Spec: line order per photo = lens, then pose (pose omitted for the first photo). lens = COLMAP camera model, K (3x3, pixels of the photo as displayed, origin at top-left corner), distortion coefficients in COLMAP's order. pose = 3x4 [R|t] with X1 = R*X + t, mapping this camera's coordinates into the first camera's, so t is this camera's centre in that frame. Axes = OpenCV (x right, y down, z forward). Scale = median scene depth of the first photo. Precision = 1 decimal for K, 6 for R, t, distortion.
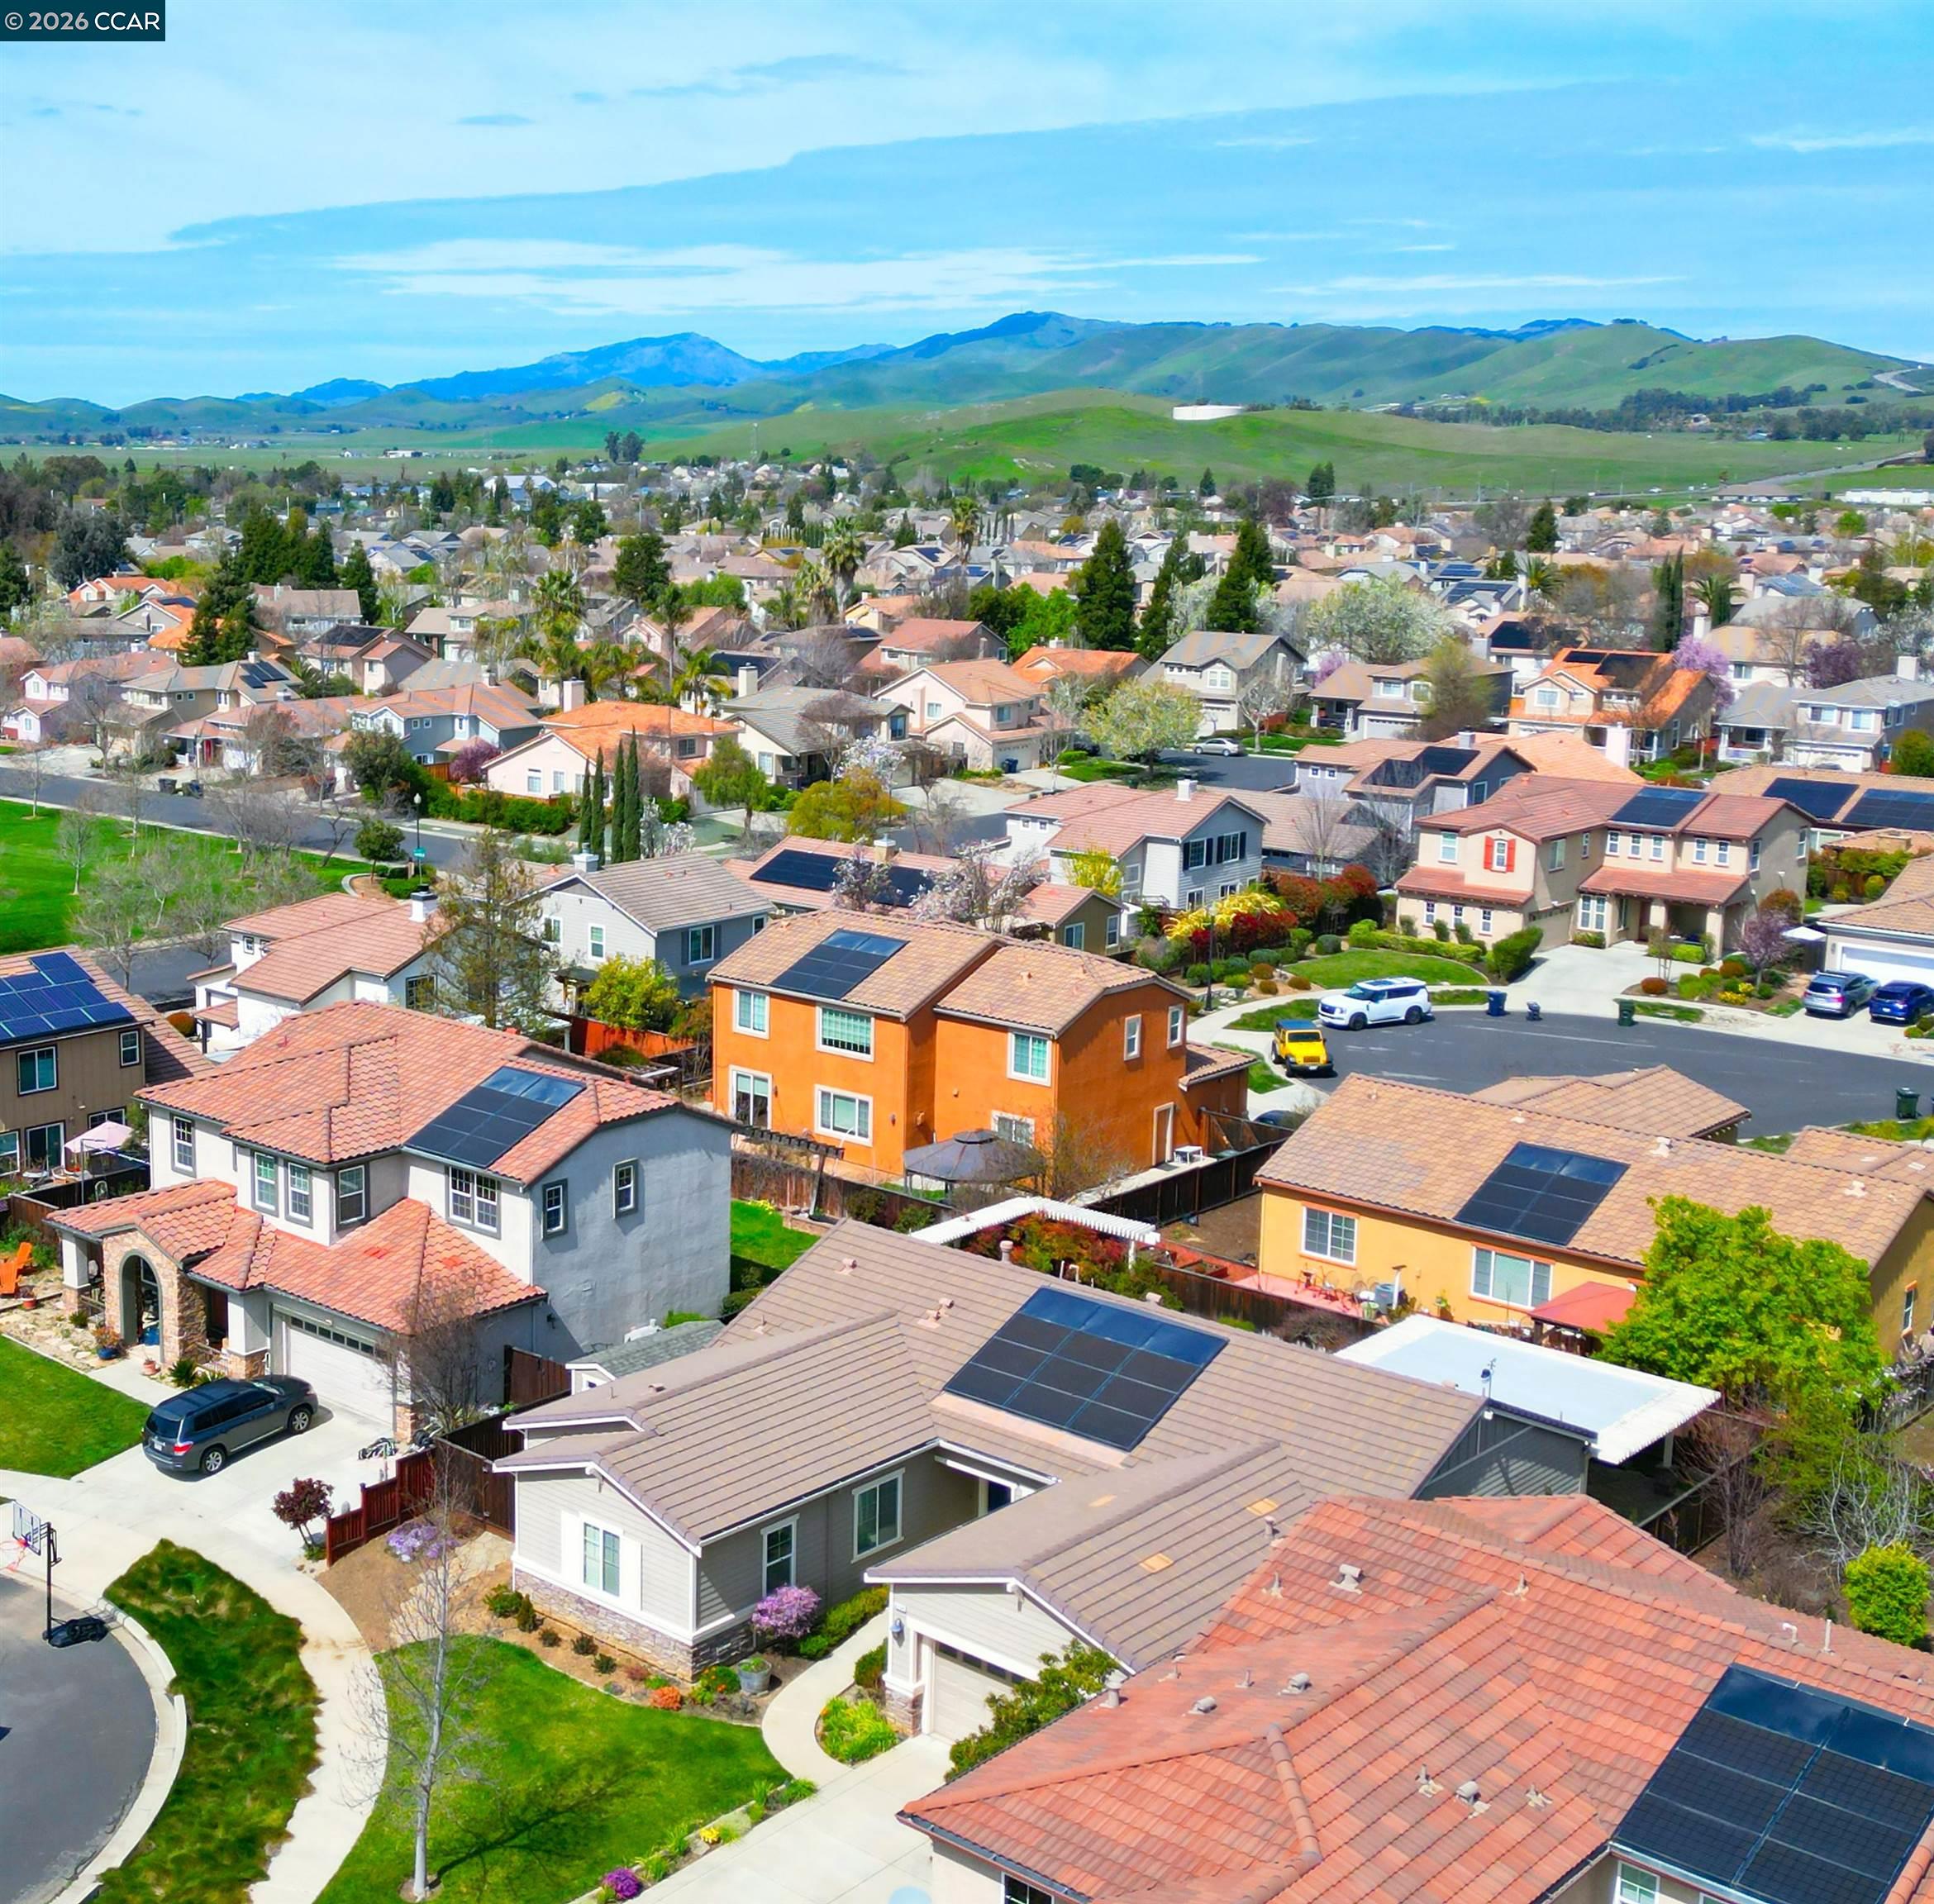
lens RADIAL K [[2724.7, 0, 961.6], [0, 2724.7, 953.2], [0, 0, 1]] dist [-0.023985, 0.000000]
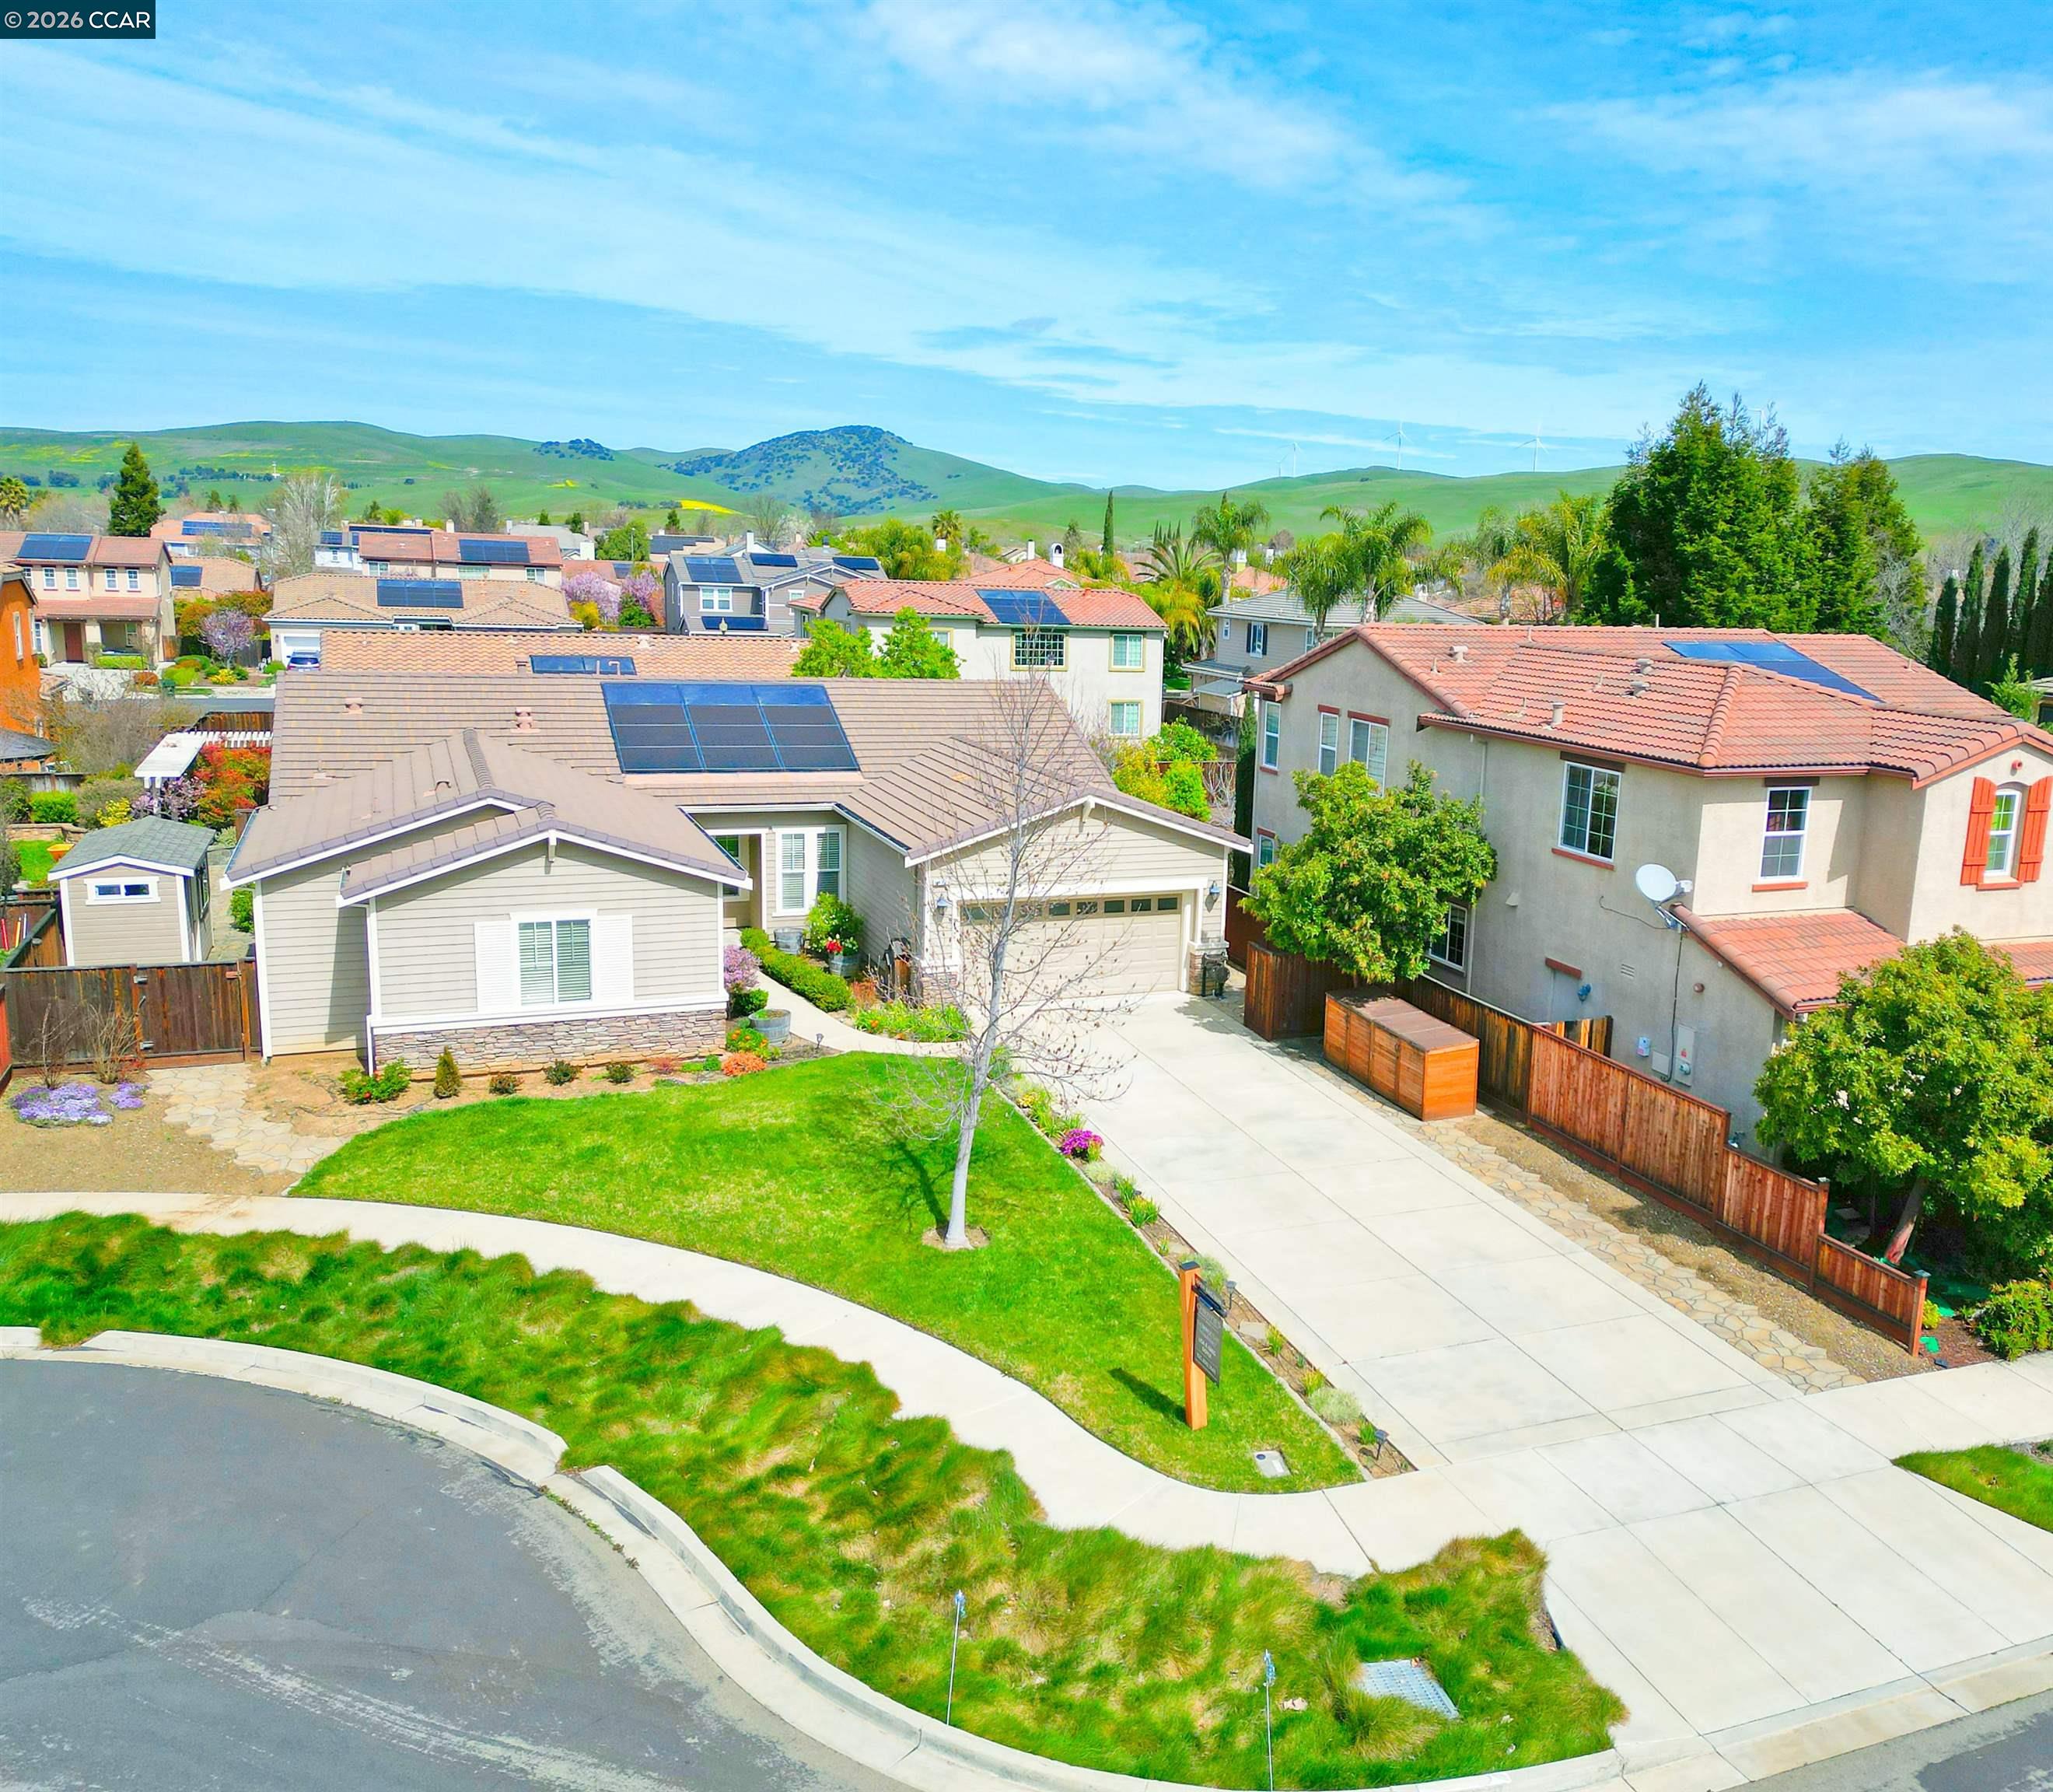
lens RADIAL K [[1681.1, 0, 1161.4], [0, 1681.1, 879.7], [0, 0, 1]] dist [0.060832, -0.050946]
pose [[0.450747, -0.188385, 0.872547, -0.303392], [0.158820, 0.978807, 0.129282, 0.102531], [-0.878410, 0.080304, 0.471113, 0.380700]]
